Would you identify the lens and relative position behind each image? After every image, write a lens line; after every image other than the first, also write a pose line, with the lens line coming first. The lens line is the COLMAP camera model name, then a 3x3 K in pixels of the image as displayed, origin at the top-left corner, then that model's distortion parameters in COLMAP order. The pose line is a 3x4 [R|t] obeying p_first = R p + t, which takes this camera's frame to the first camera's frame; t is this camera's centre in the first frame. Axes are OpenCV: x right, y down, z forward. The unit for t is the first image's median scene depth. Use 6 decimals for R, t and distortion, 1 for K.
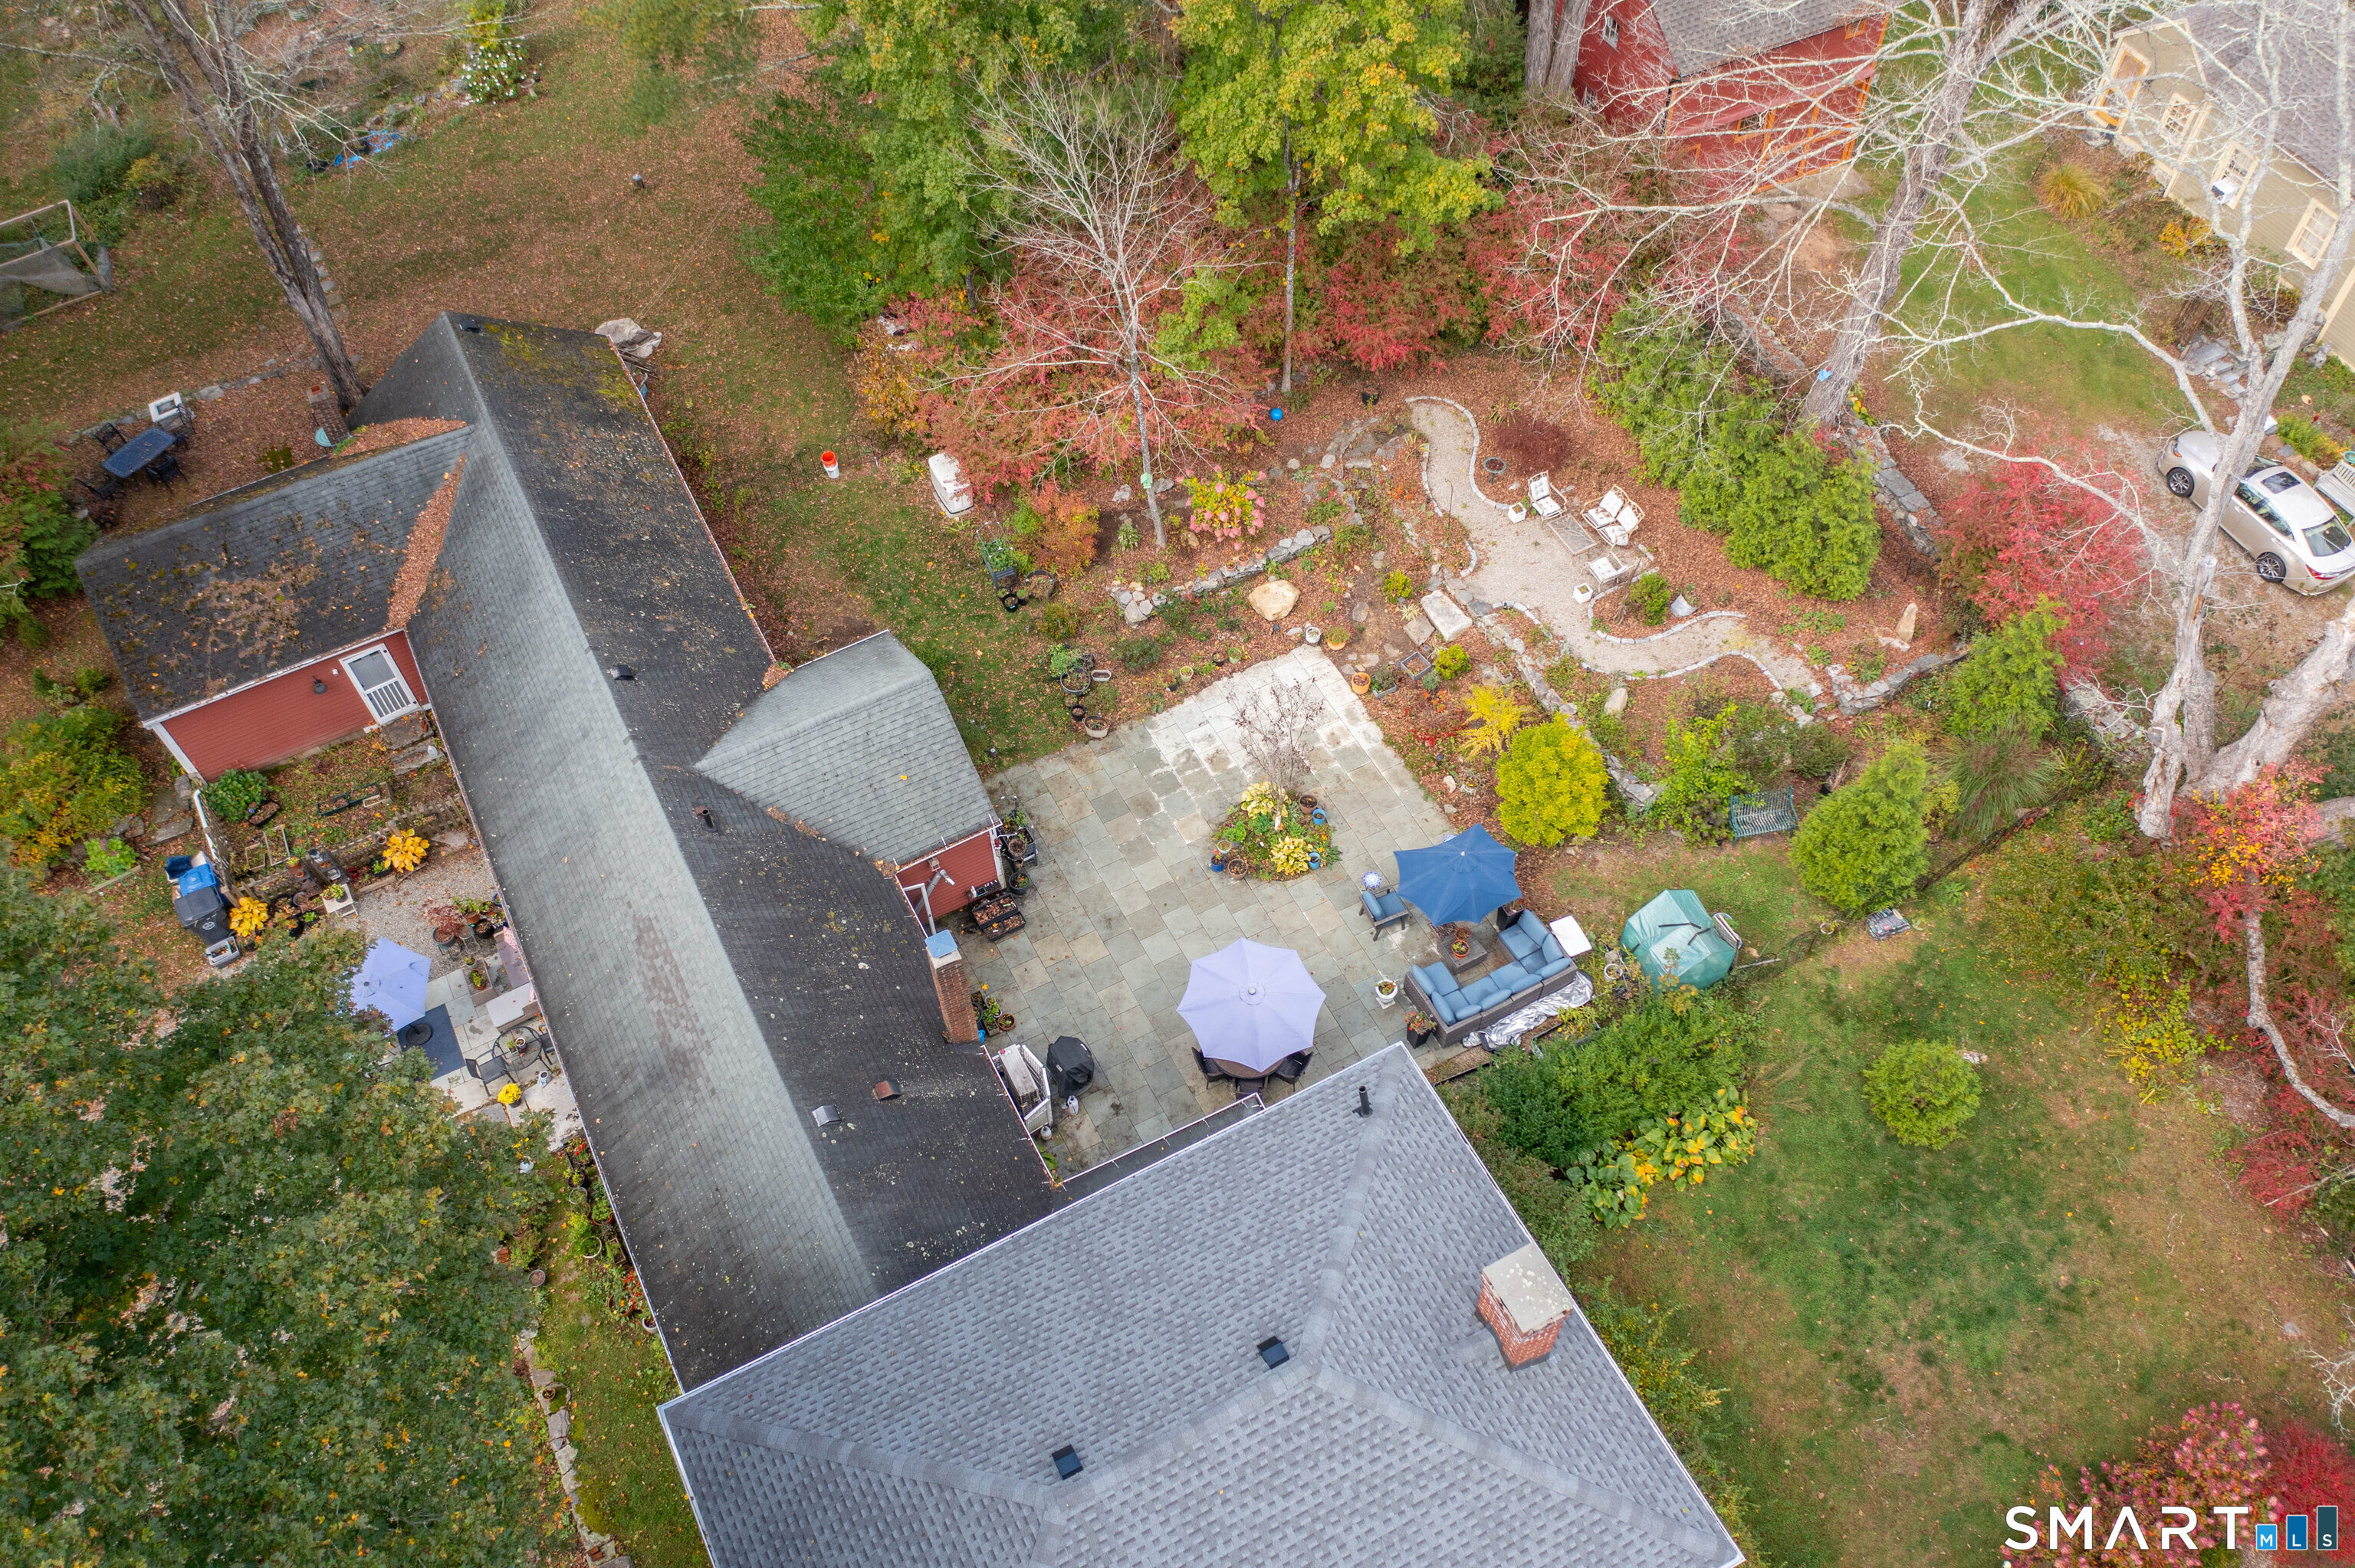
lens RADIAL K [[1845.1, 0, 1177.5], [0, 1845.1, 784.0], [0, 0, 1]] dist [-0.008514, -0.002019]
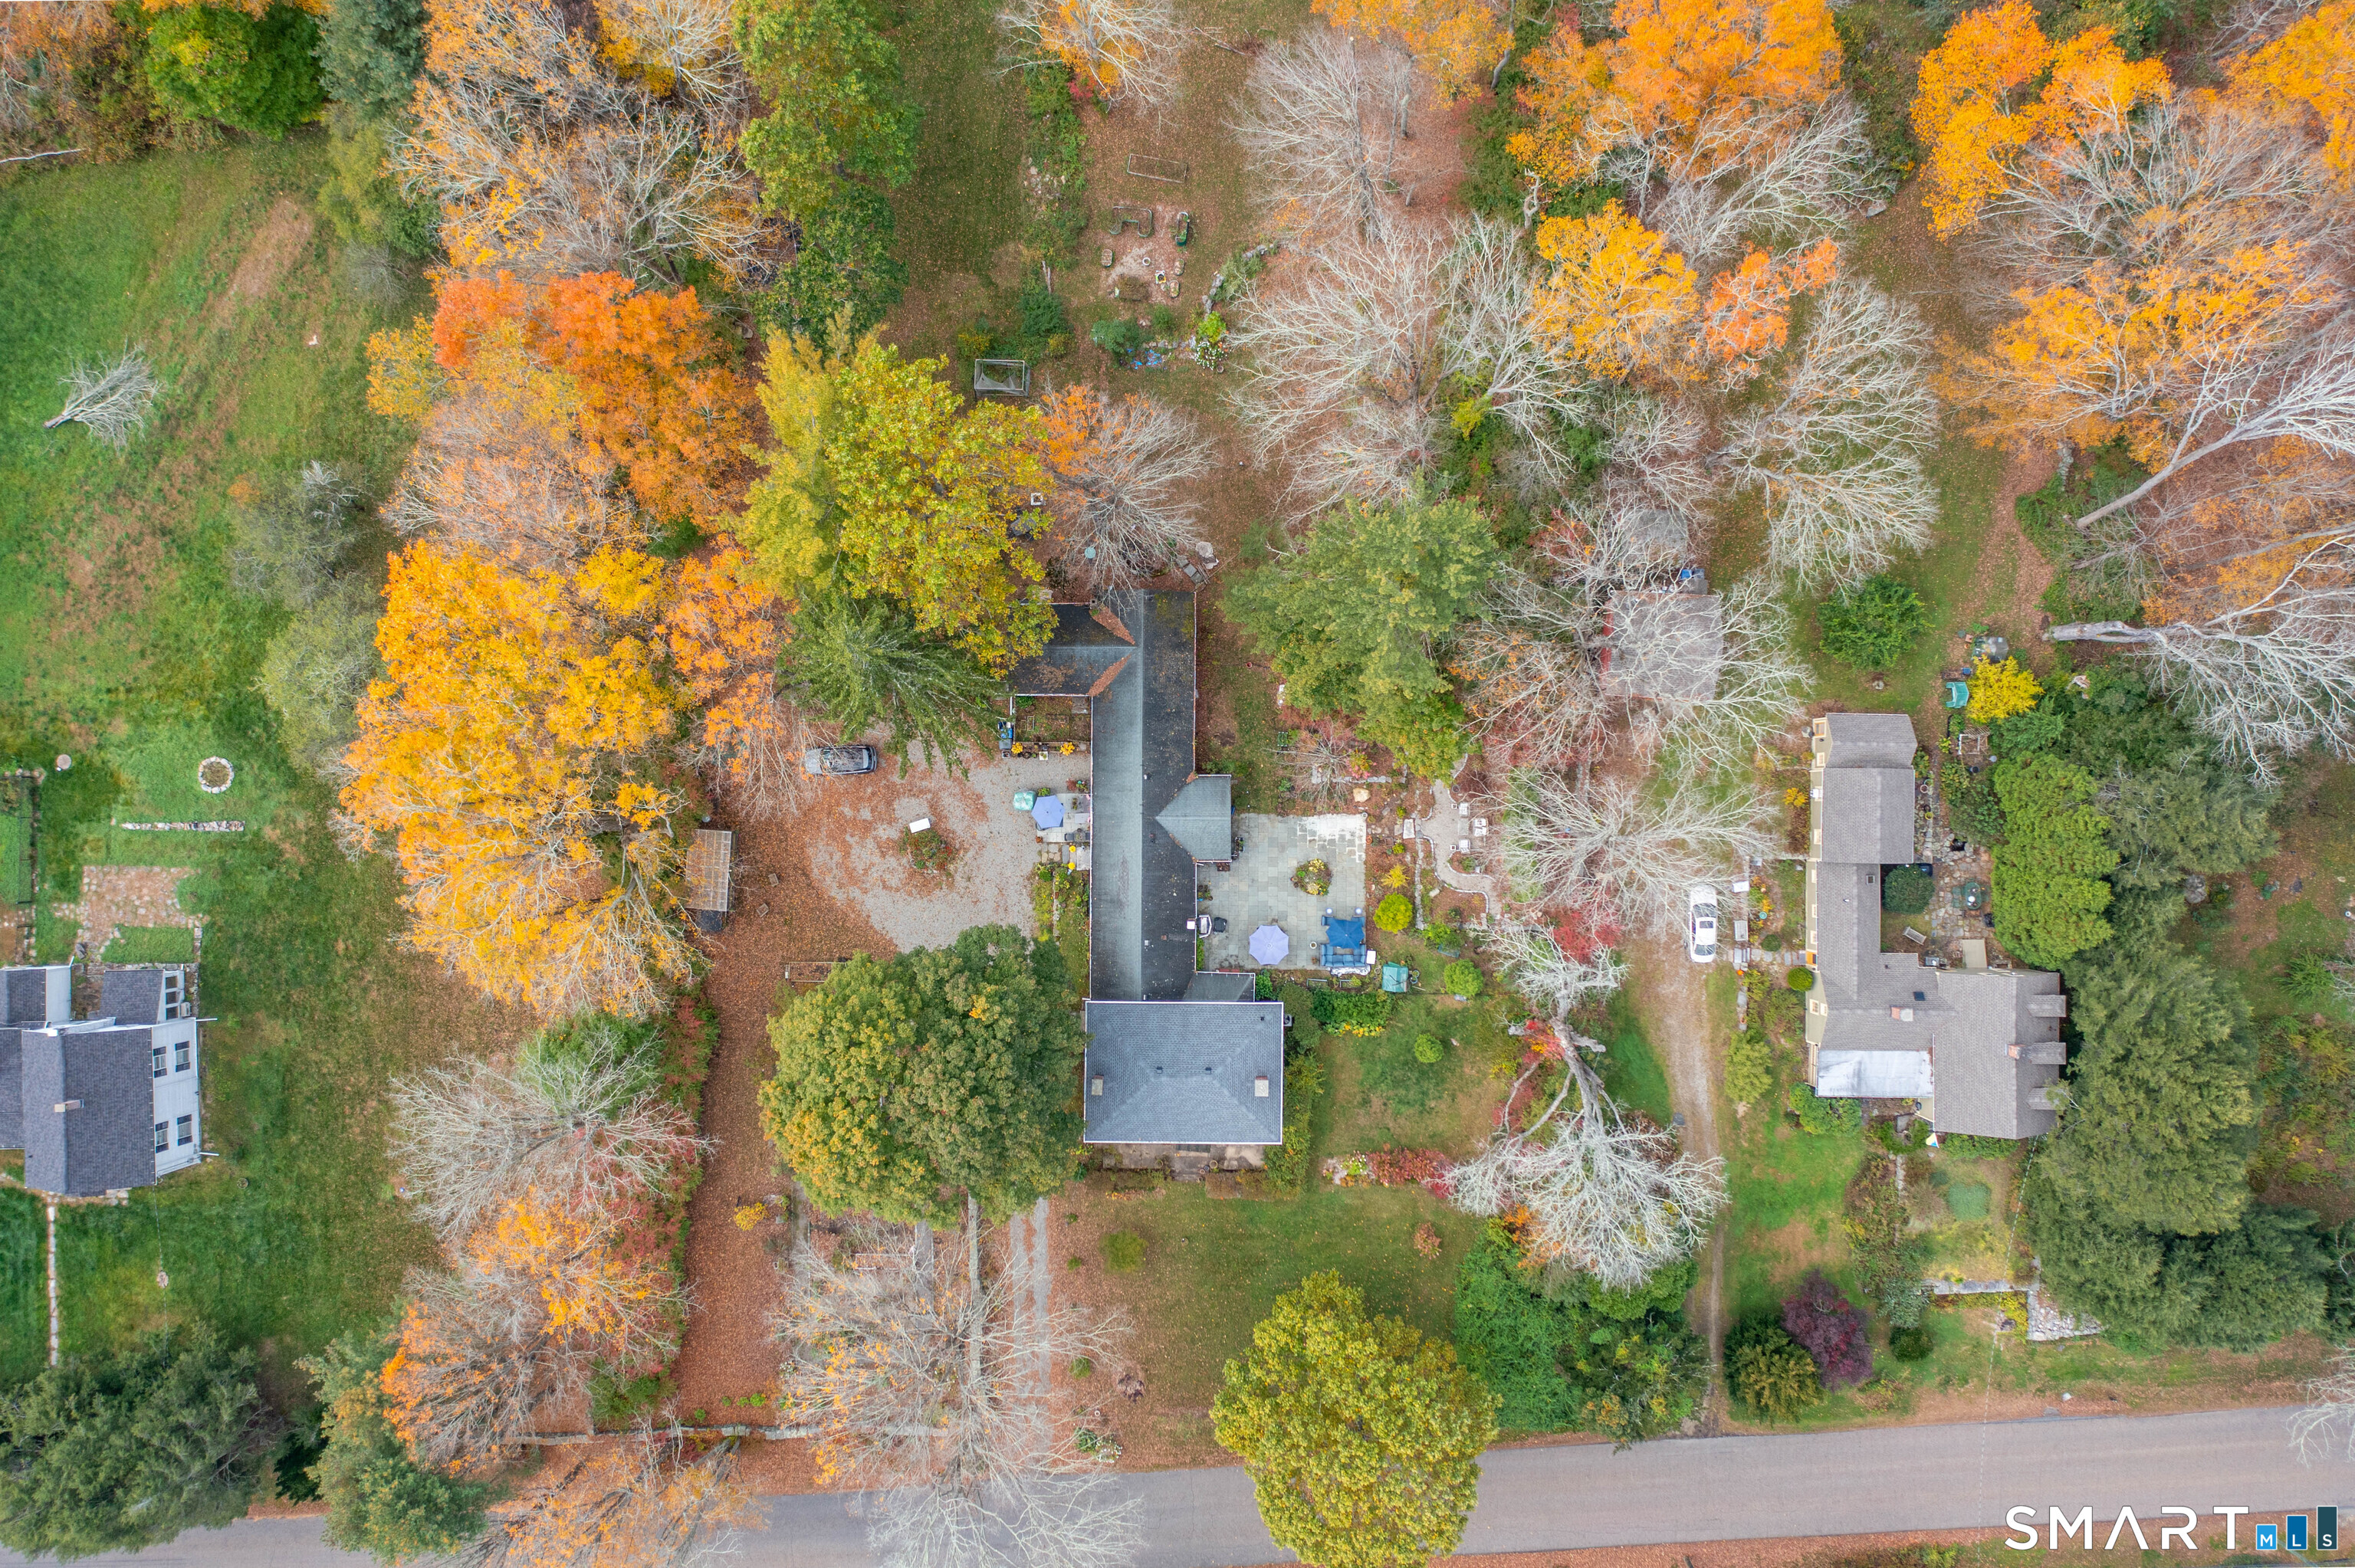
lens RADIAL K [[1845.1, 0, 1177.5], [0, 1845.1, 784.0], [0, 0, 1]] dist [-0.008514, -0.002019]
pose [[0.882519, 0.470264, 0.003524, -0.234733], [-0.388230, 0.724300, 0.569795, -1.766691], [0.265402, -0.504223, 0.821779, -1.544335]]
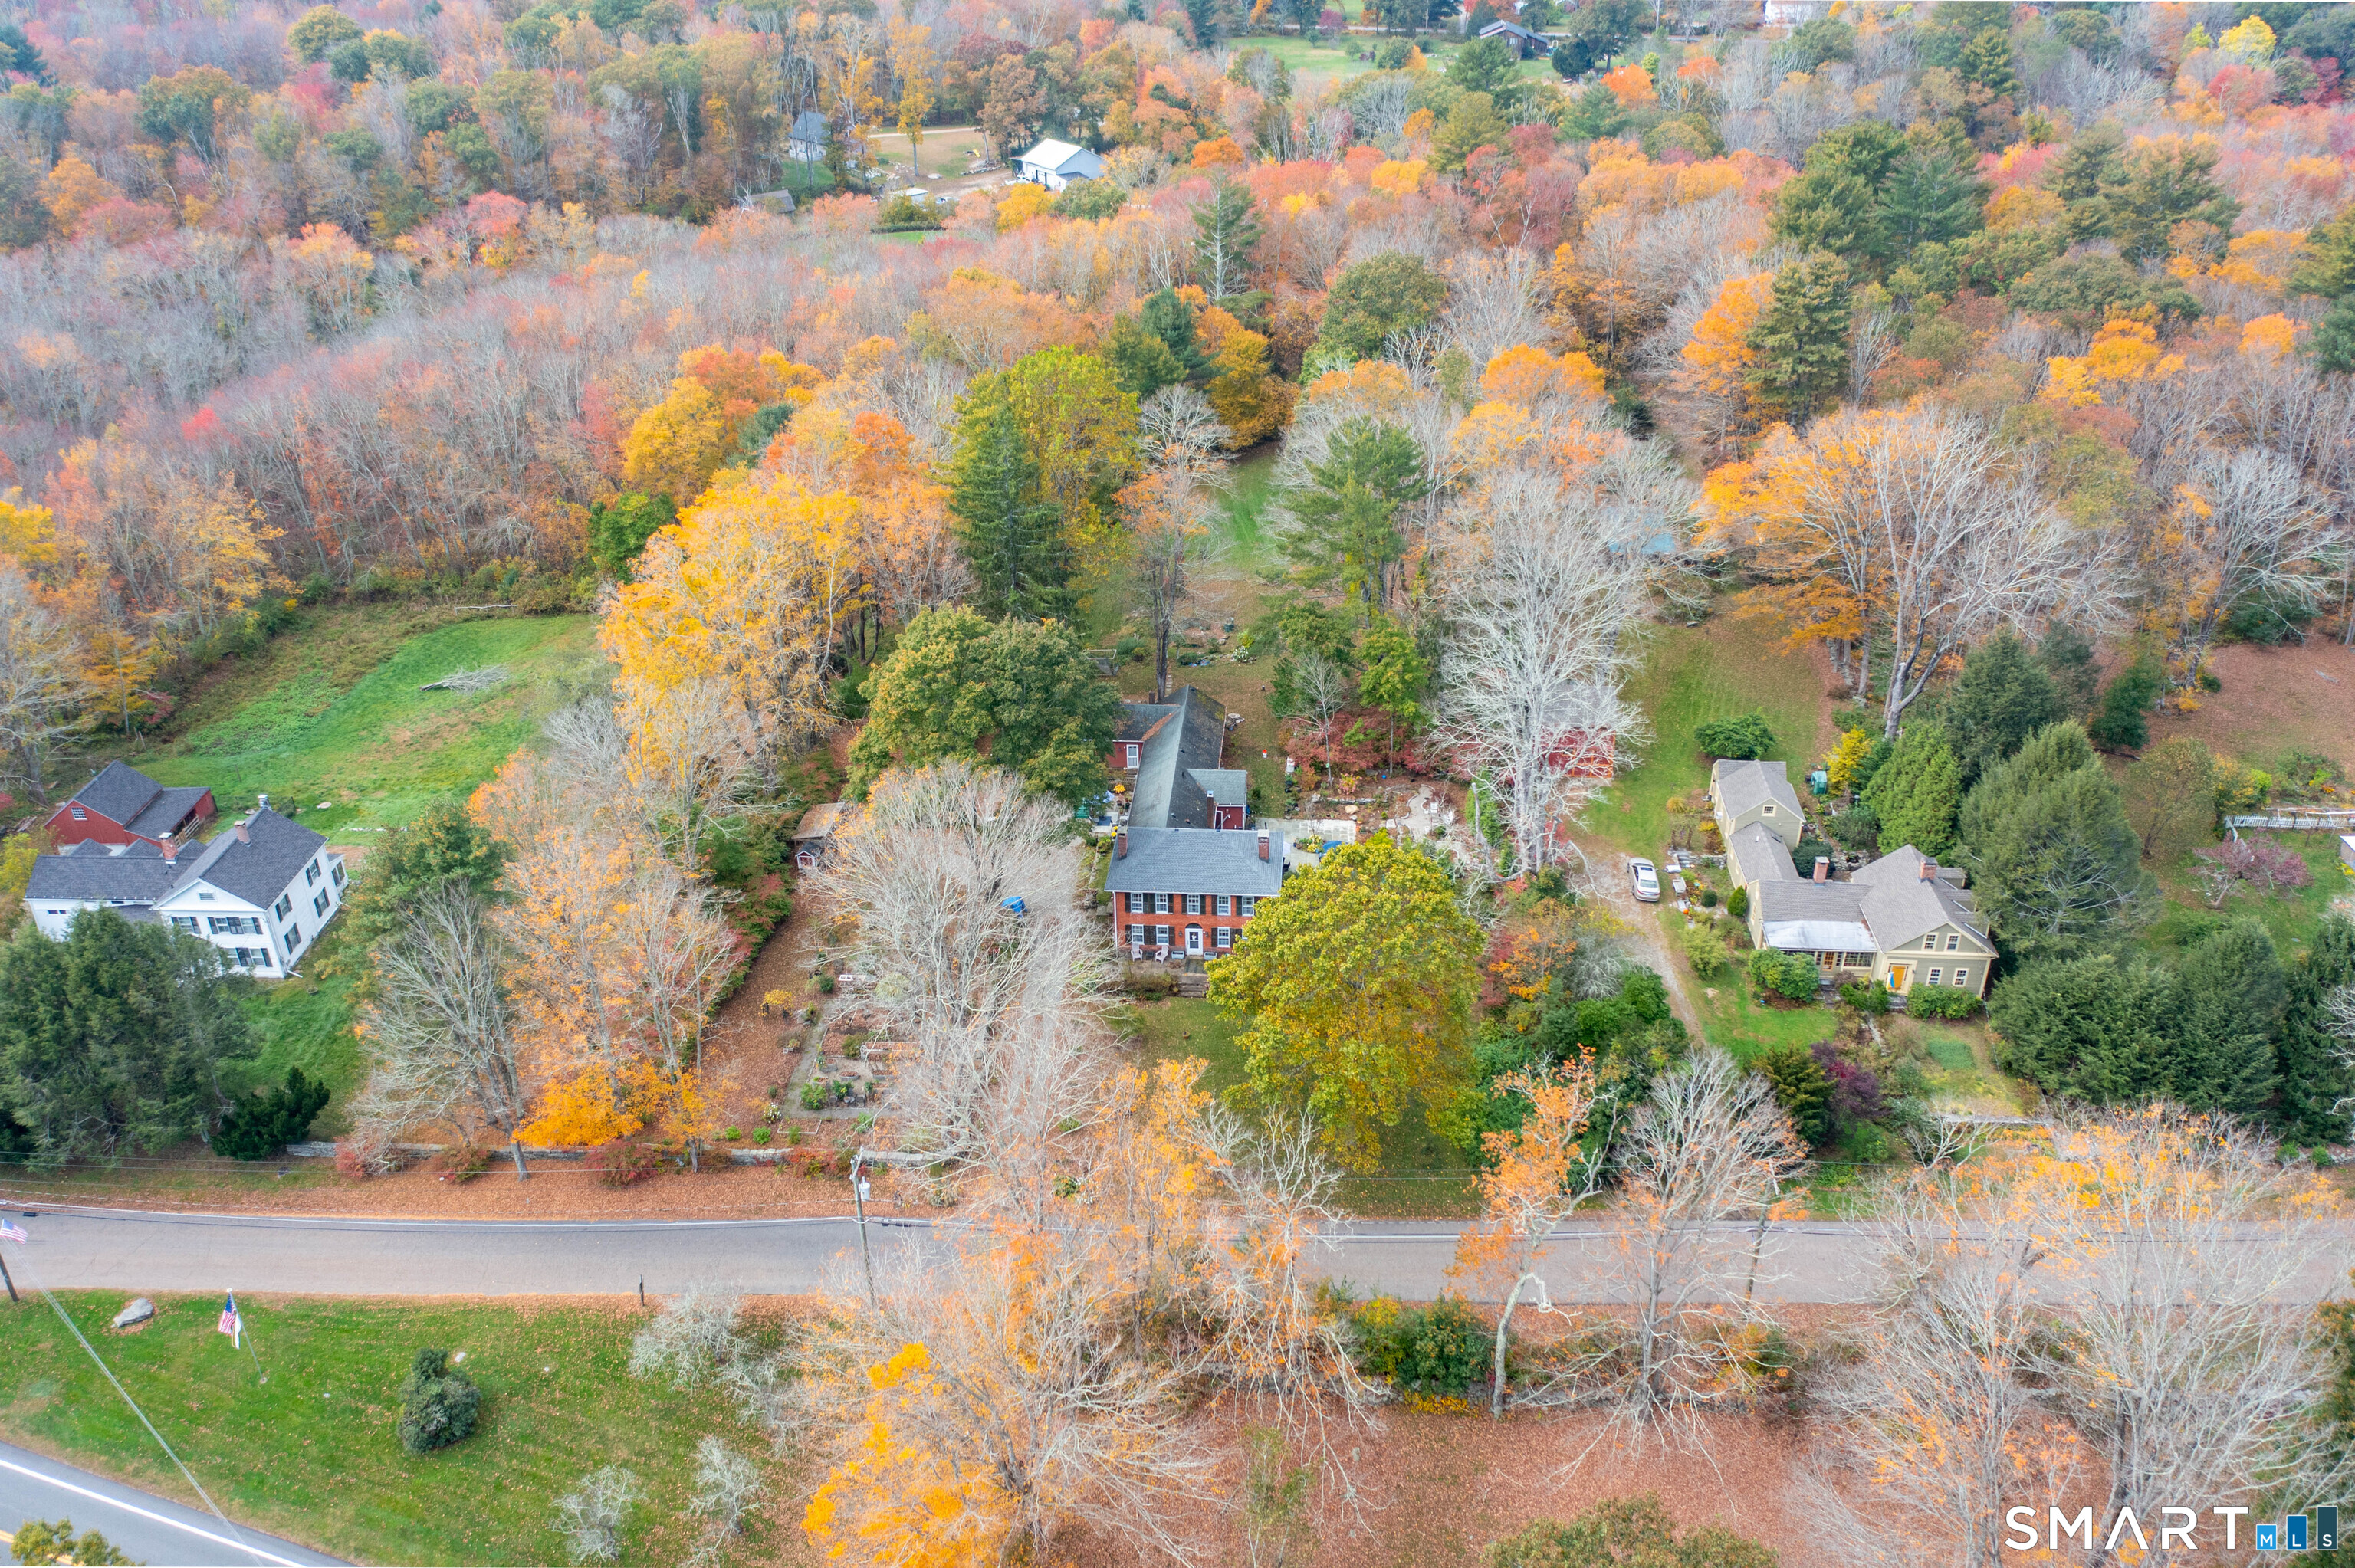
lens RADIAL K [[1920.8, 0, 1180.2], [0, 1920.8, 737.0], [0, 0, 1]] dist [0.006199, 0.010776]
pose [[0.849991, 0.251305, -0.462991, 1.582036], [-0.430308, 0.838210, -0.335021, 1.274397], [0.303891, 0.483993, 0.820610, -2.415997]]
